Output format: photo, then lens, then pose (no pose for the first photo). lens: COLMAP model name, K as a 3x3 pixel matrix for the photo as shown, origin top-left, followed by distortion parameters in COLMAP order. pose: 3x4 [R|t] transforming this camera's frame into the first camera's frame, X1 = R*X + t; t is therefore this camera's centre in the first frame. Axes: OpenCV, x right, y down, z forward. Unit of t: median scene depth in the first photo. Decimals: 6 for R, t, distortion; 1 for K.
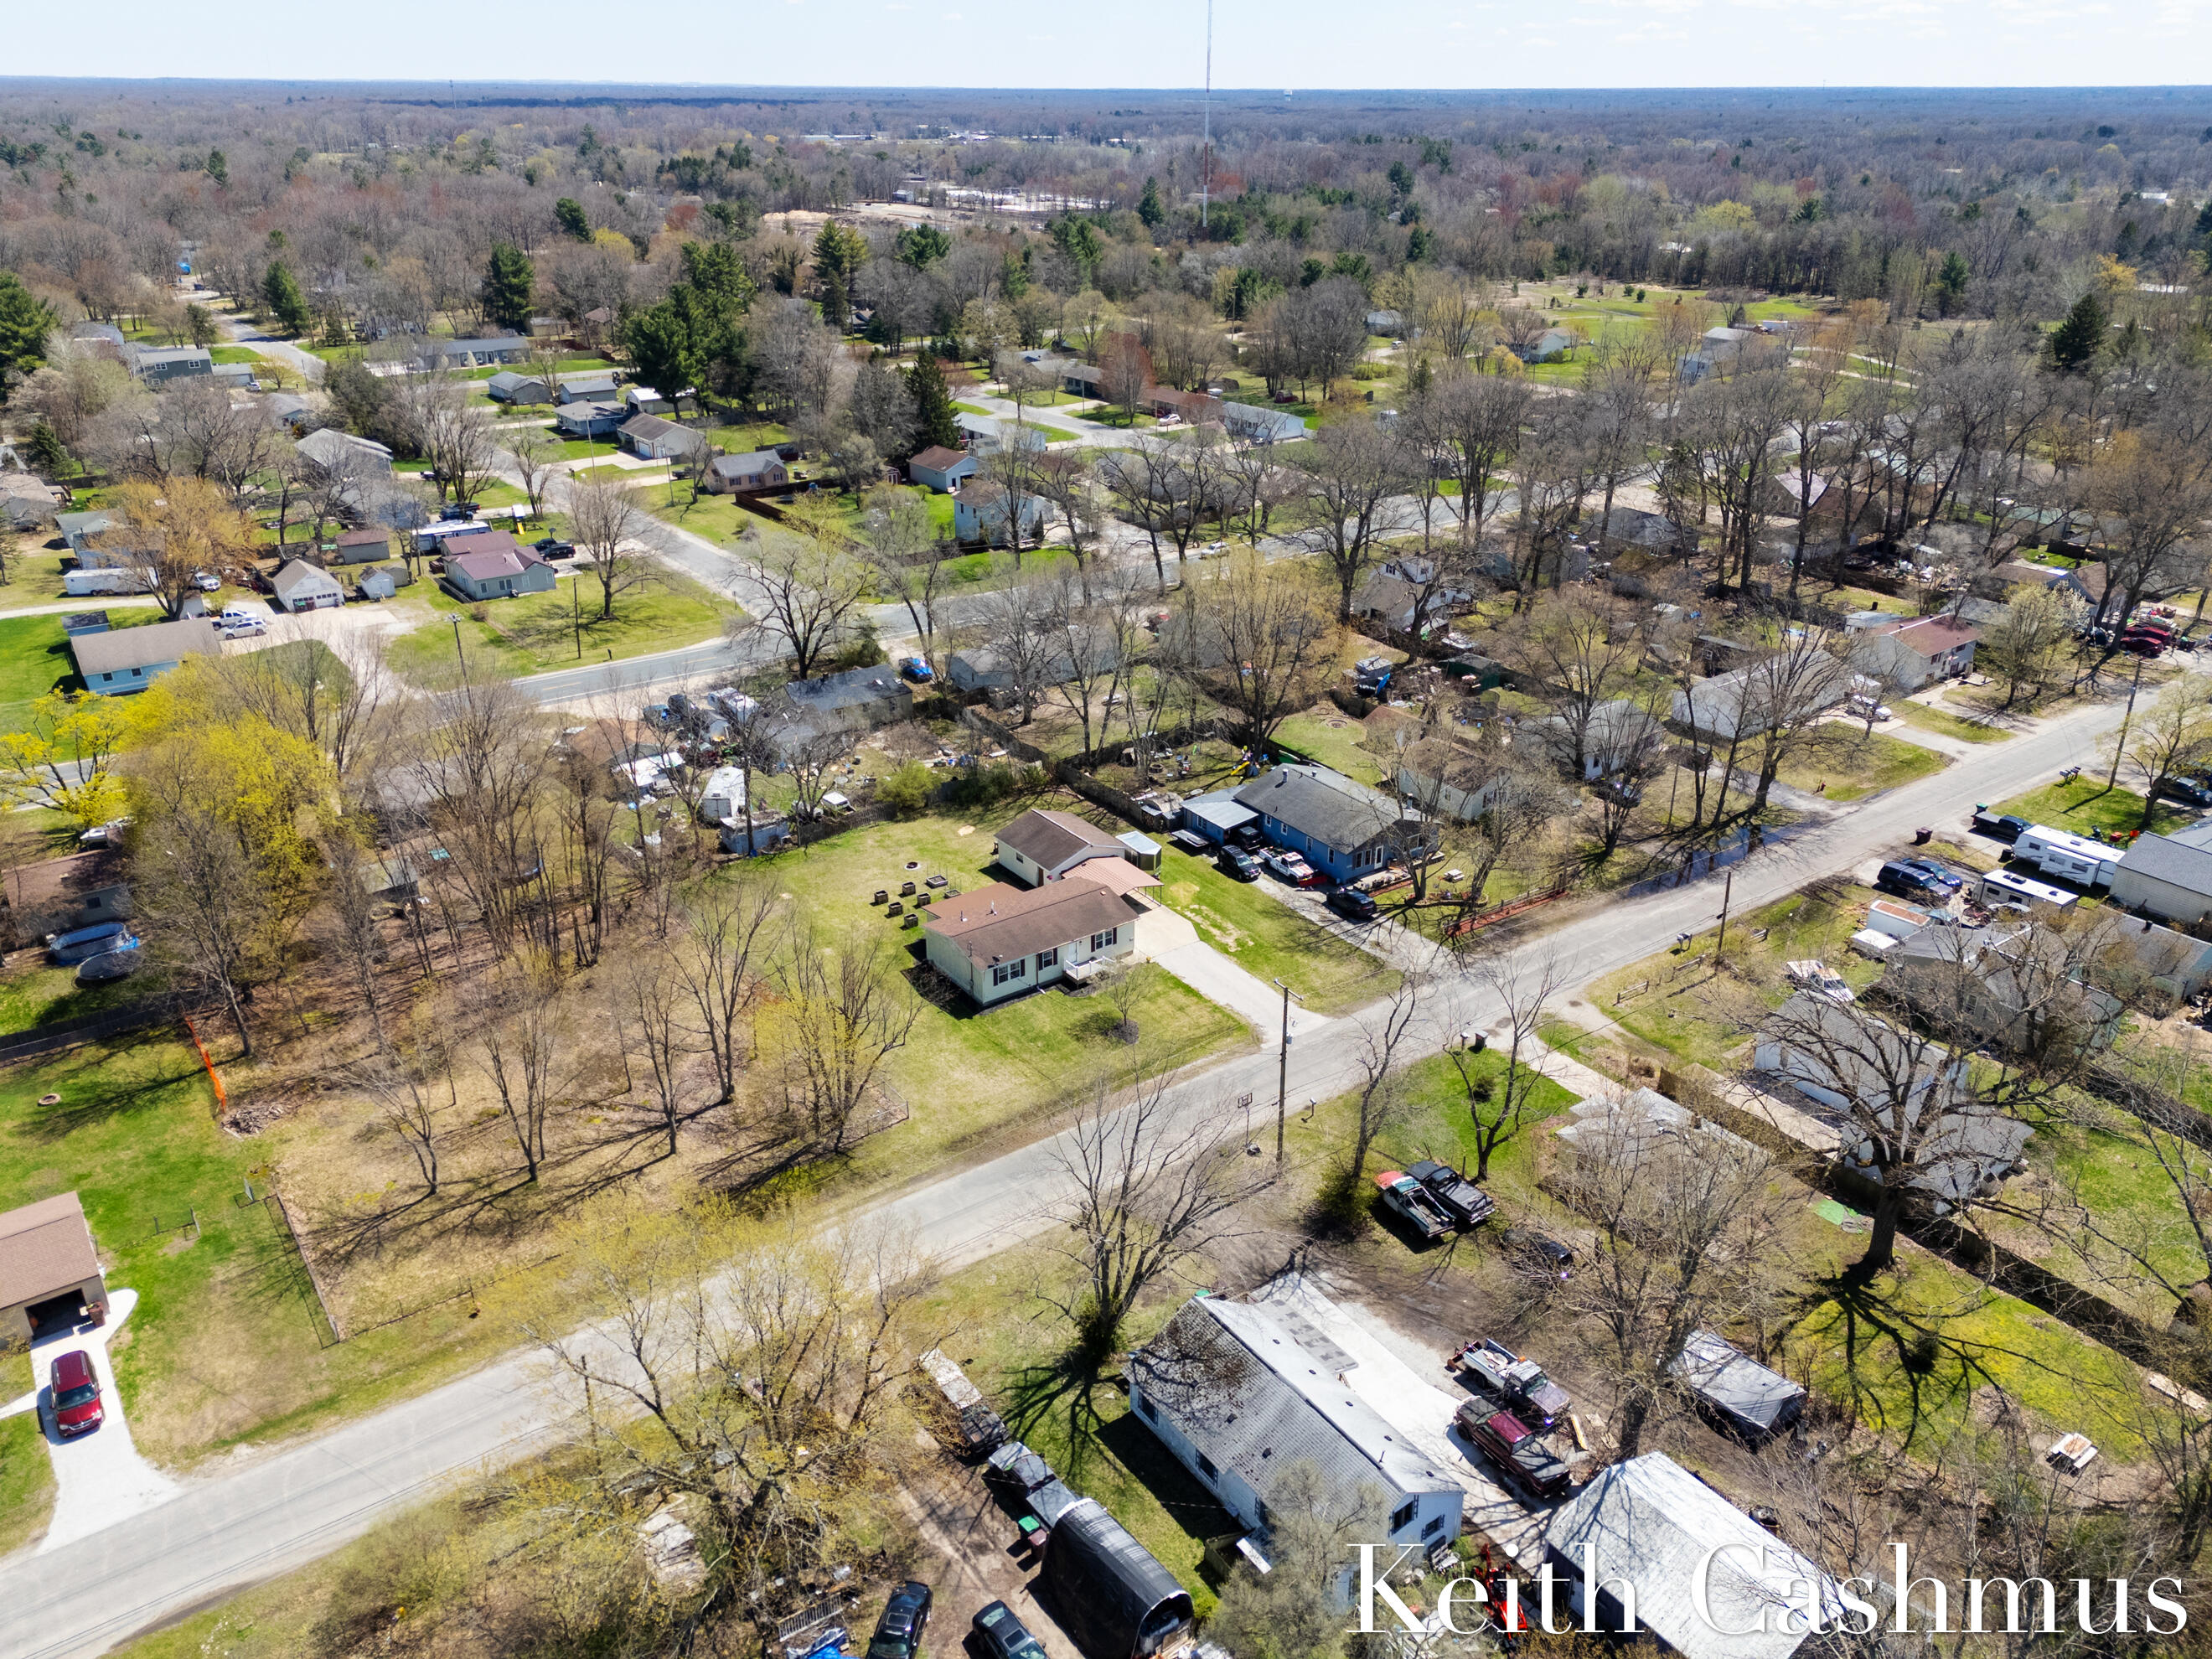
lens RADIAL K [[1603.2, 0, 1106.0], [0, 1603.2, 829.5], [0, 0, 1]] dist [0.119239, -0.160298]
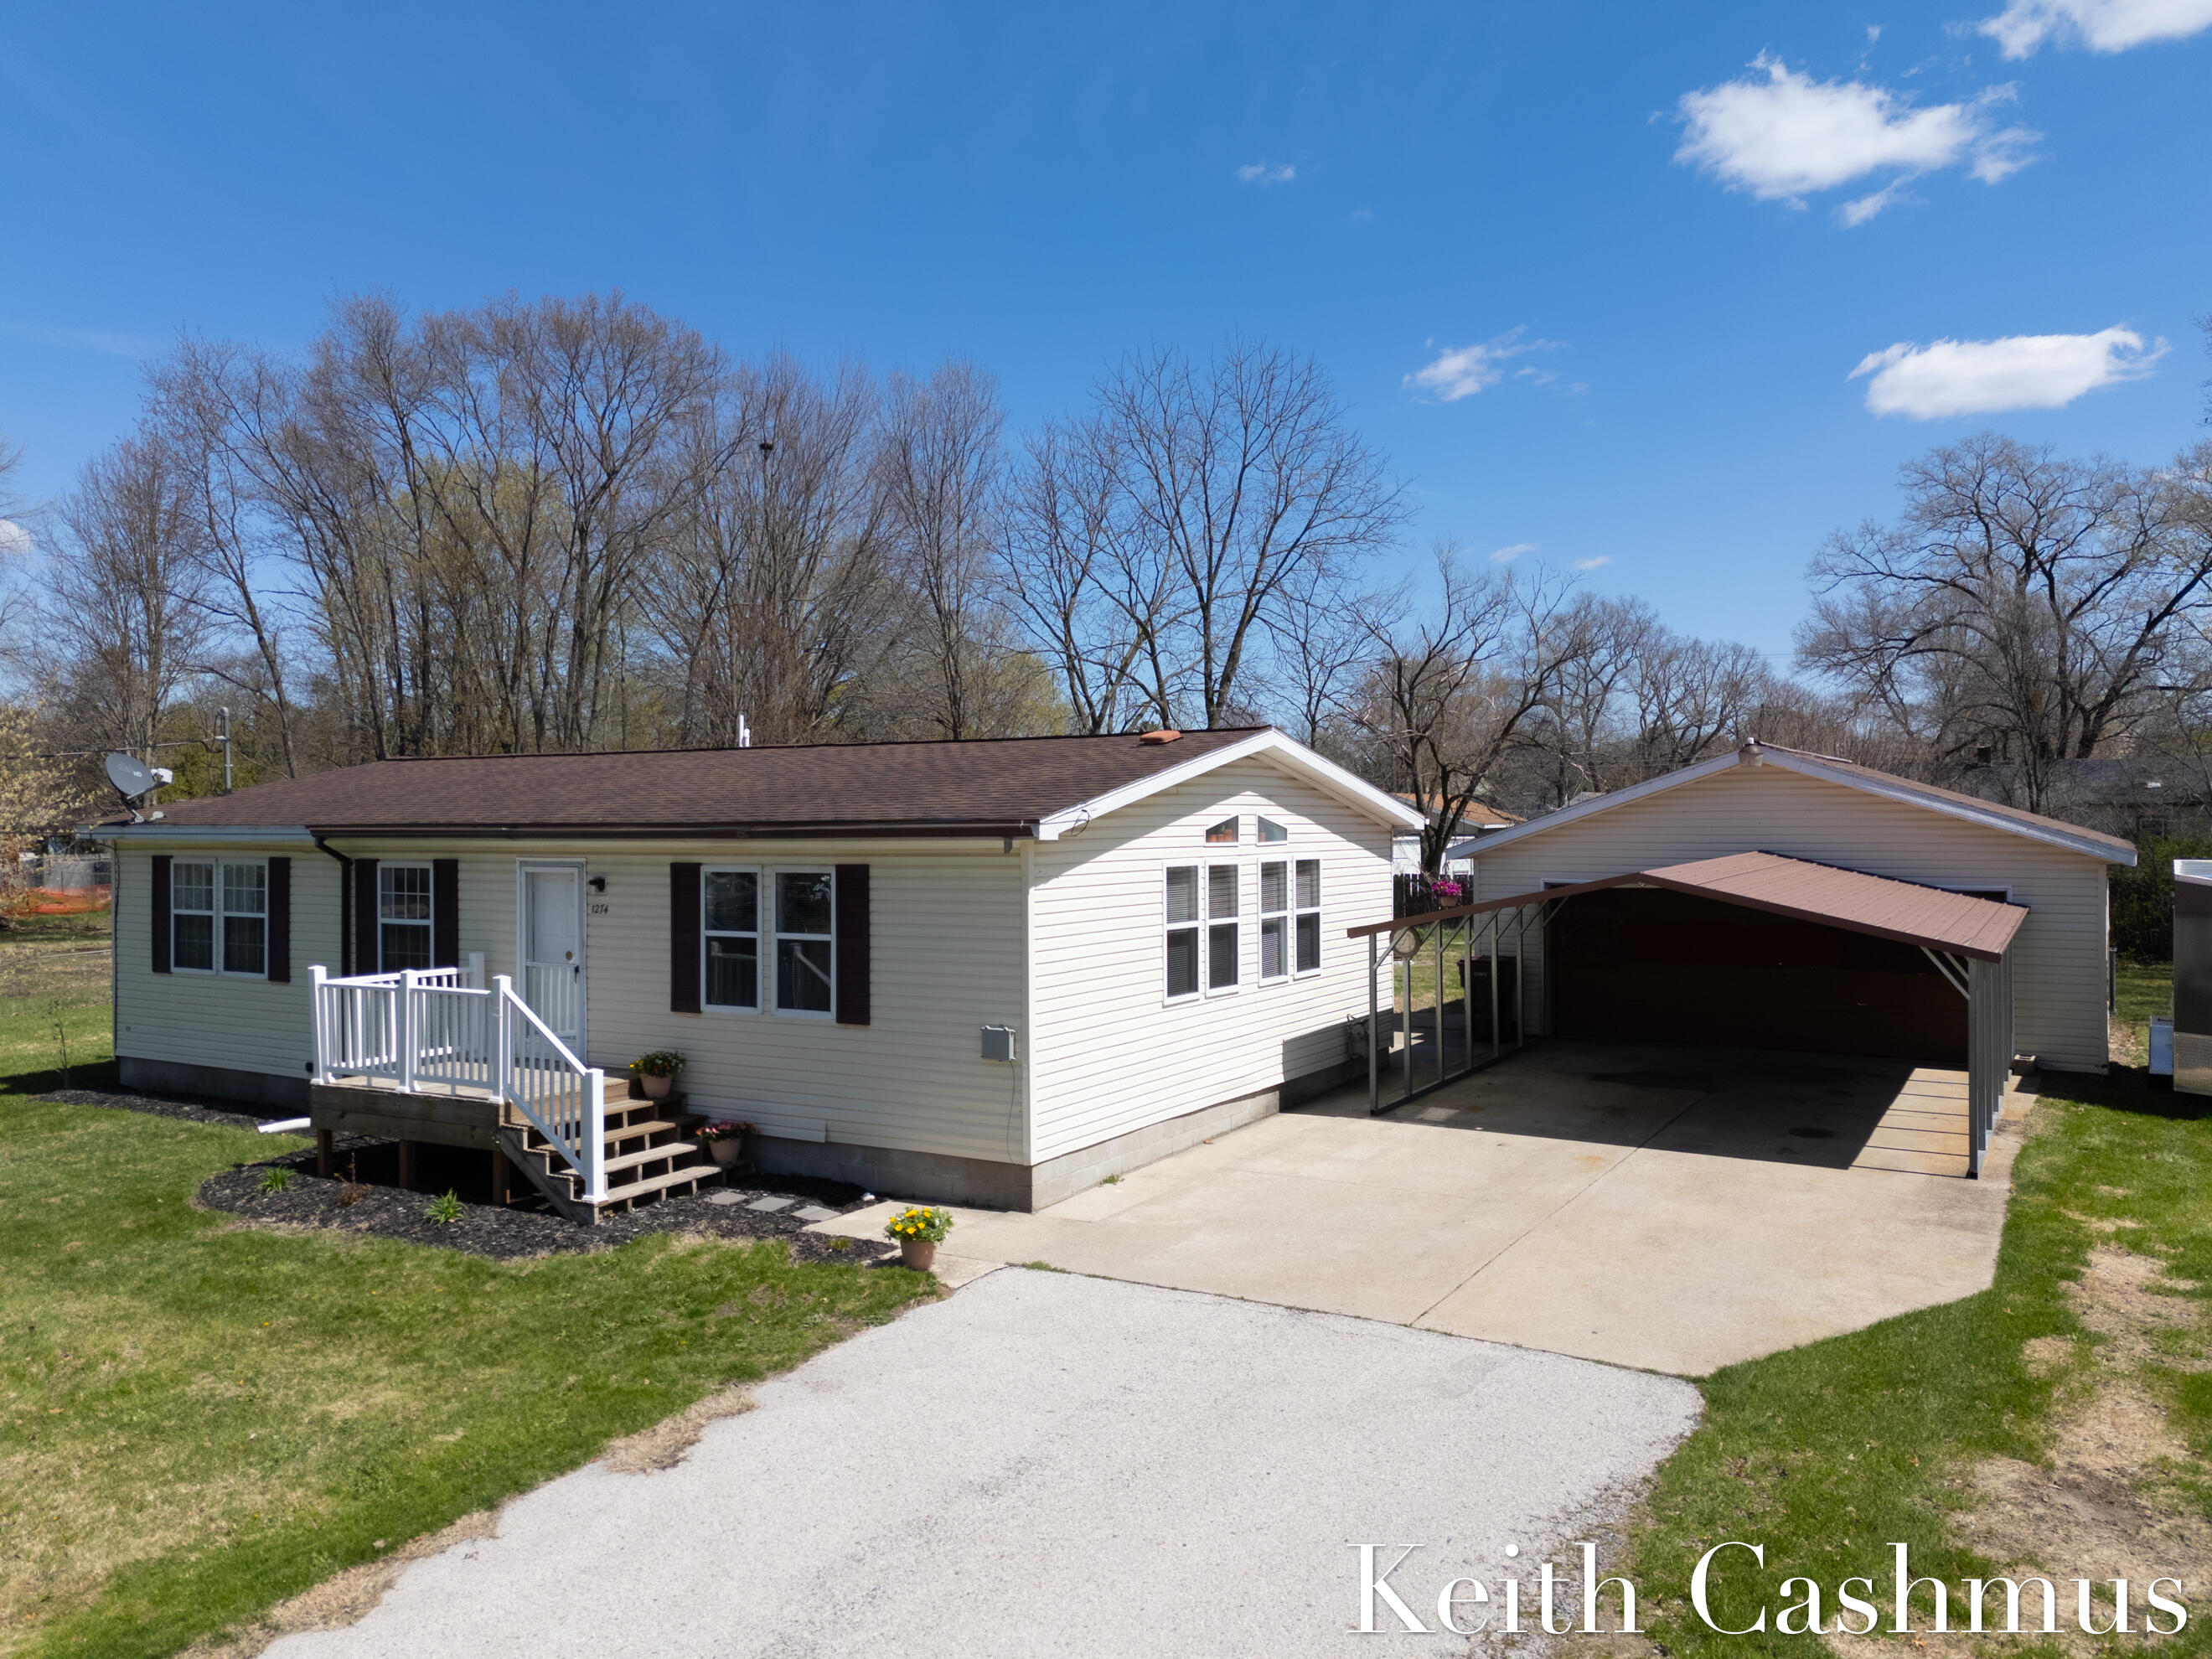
lens RADIAL K [[1603.2, 0, 1106.0], [0, 1603.2, 829.5], [0, 0, 1]] dist [0.119239, -0.160298]
pose [[0.390057, -0.006512, -0.920768, 0.107707], [-0.379979, 0.909721, -0.167401, 0.064219], [0.838732, 0.415168, 0.352369, 0.870145]]
